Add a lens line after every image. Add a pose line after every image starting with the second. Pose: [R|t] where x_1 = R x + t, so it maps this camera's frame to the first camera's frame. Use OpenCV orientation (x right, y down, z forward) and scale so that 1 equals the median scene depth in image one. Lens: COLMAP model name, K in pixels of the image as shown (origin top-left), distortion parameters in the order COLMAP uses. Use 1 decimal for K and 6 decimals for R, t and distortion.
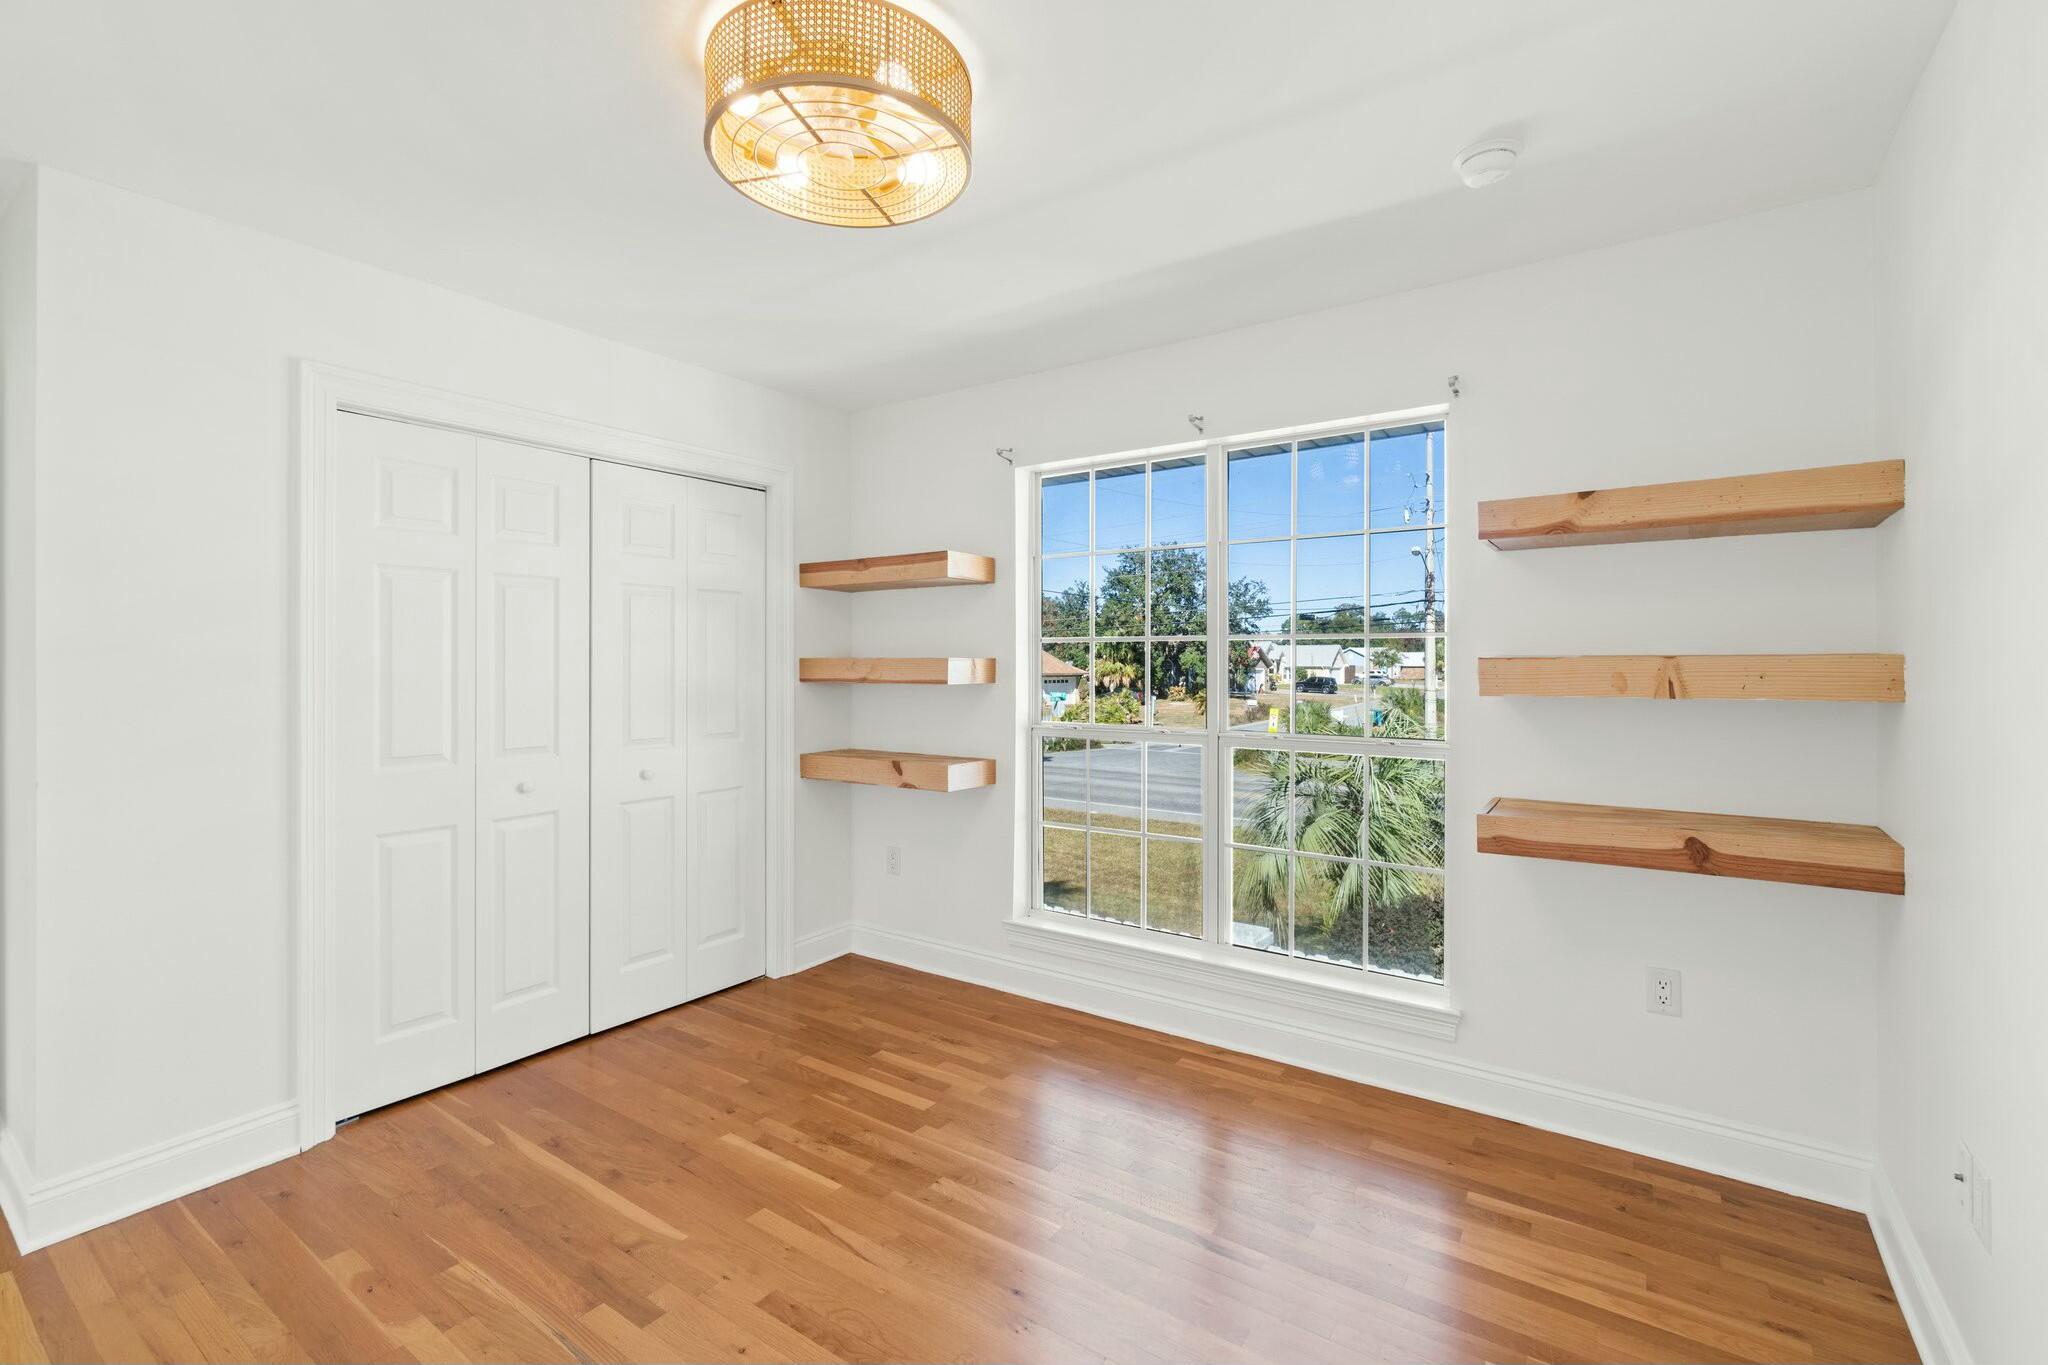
lens RADIAL K [[890.3, 0, 1002.4], [0, 890.3, 648.7], [0, 0, 1]] dist [-0.006461, 0.000668]
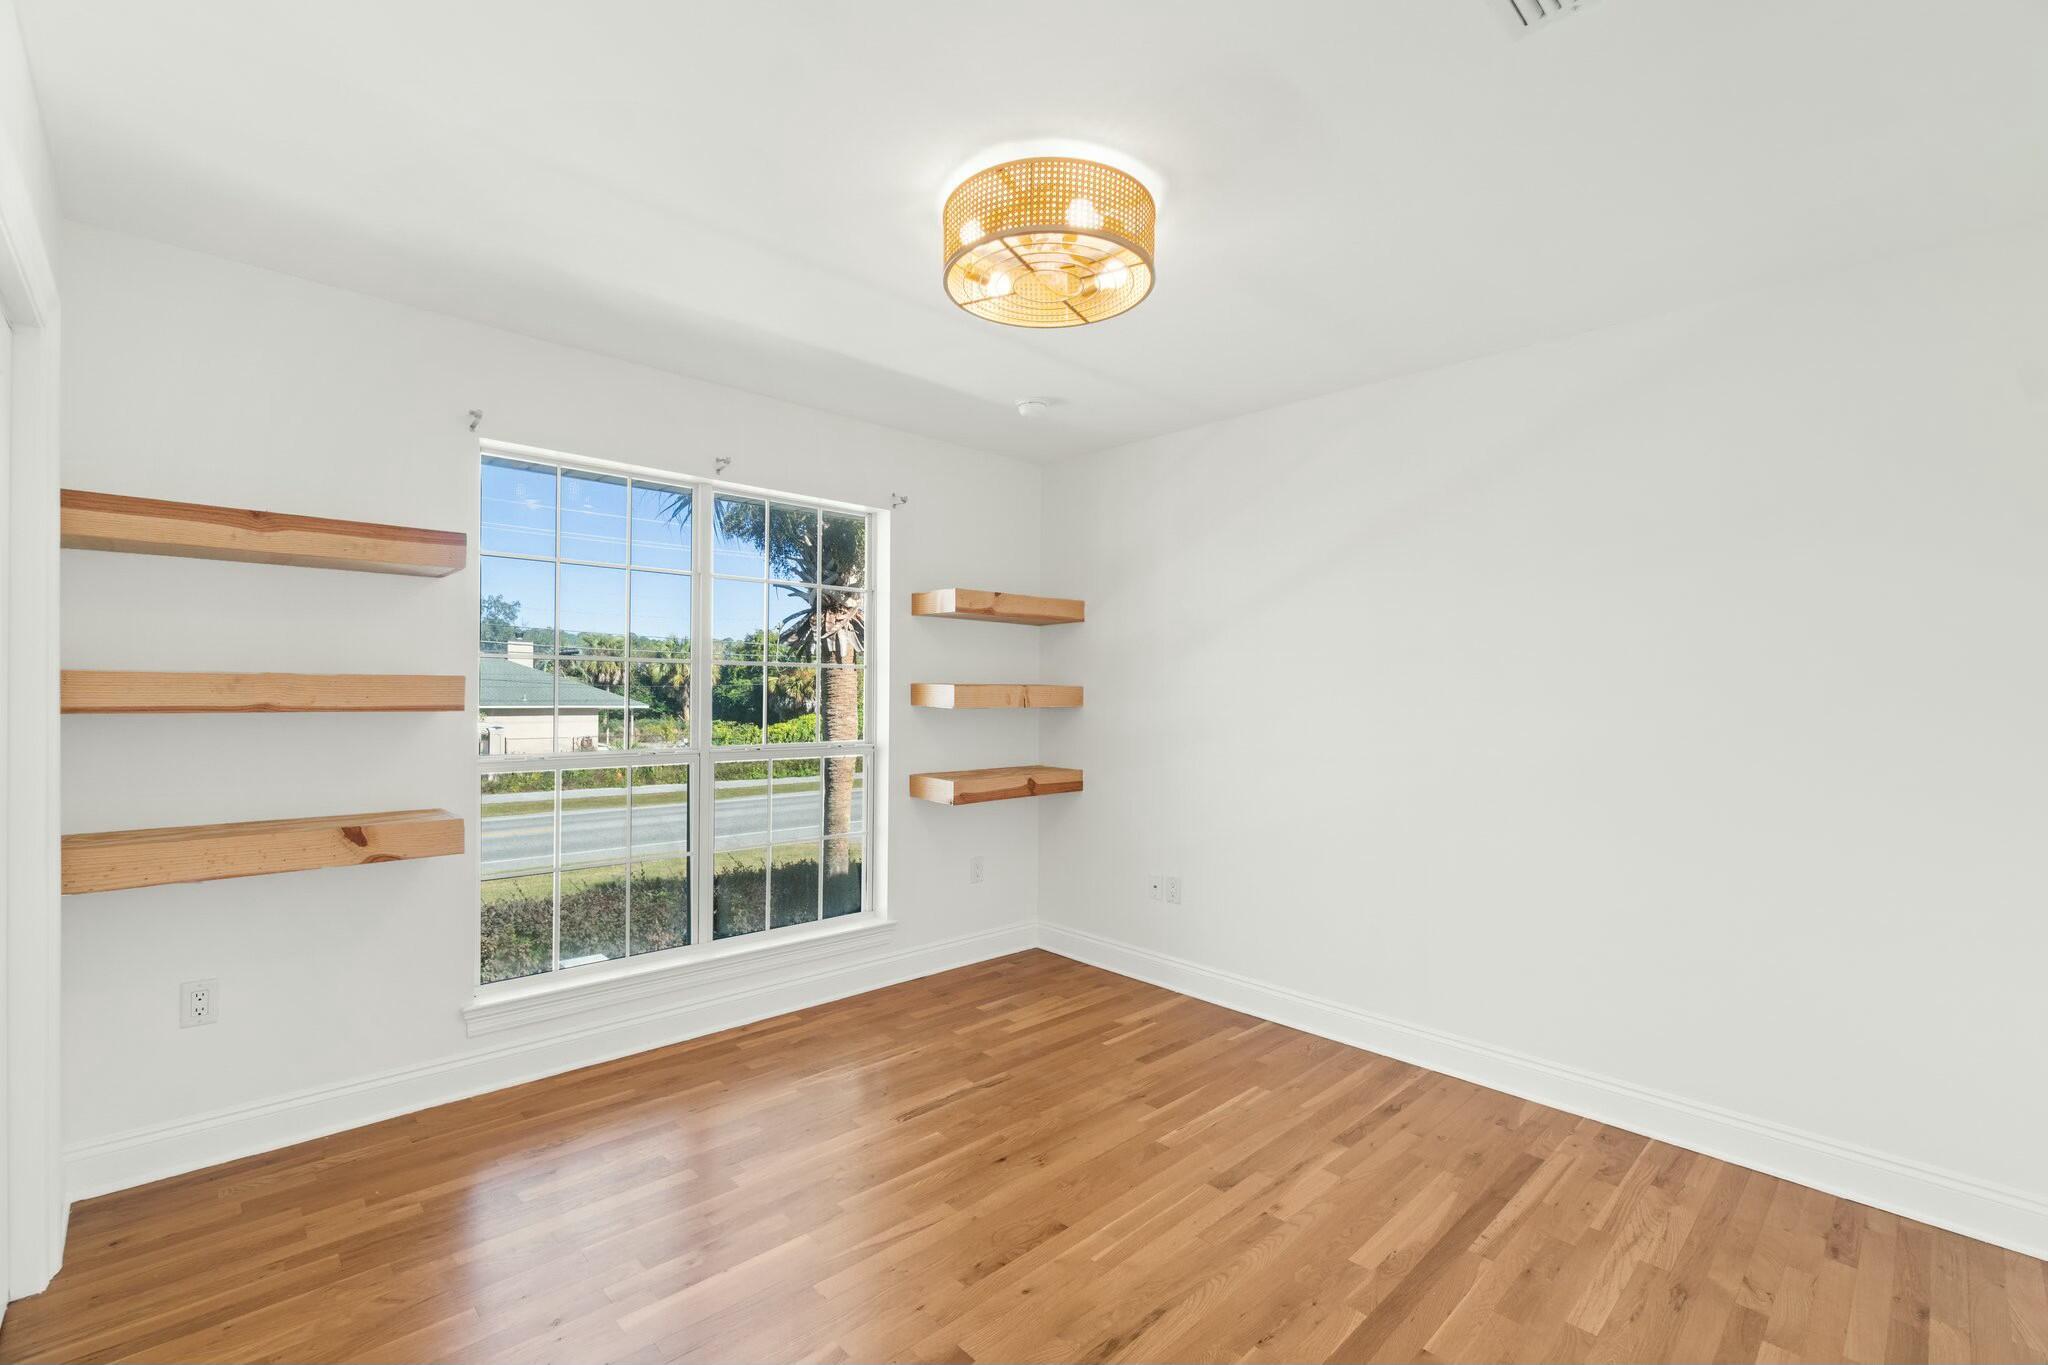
lens RADIAL K [[890.3, 0, 992.6], [0, 890.3, 688.5], [0, 0, 1]] dist [-0.006461, 0.000668]
pose [[0.215678, 0.004048, 0.976456, -0.821301], [-0.026004, 0.999661, 0.001600, 0.009442], [-0.976118, -0.025737, 0.215711, 0.470054]]
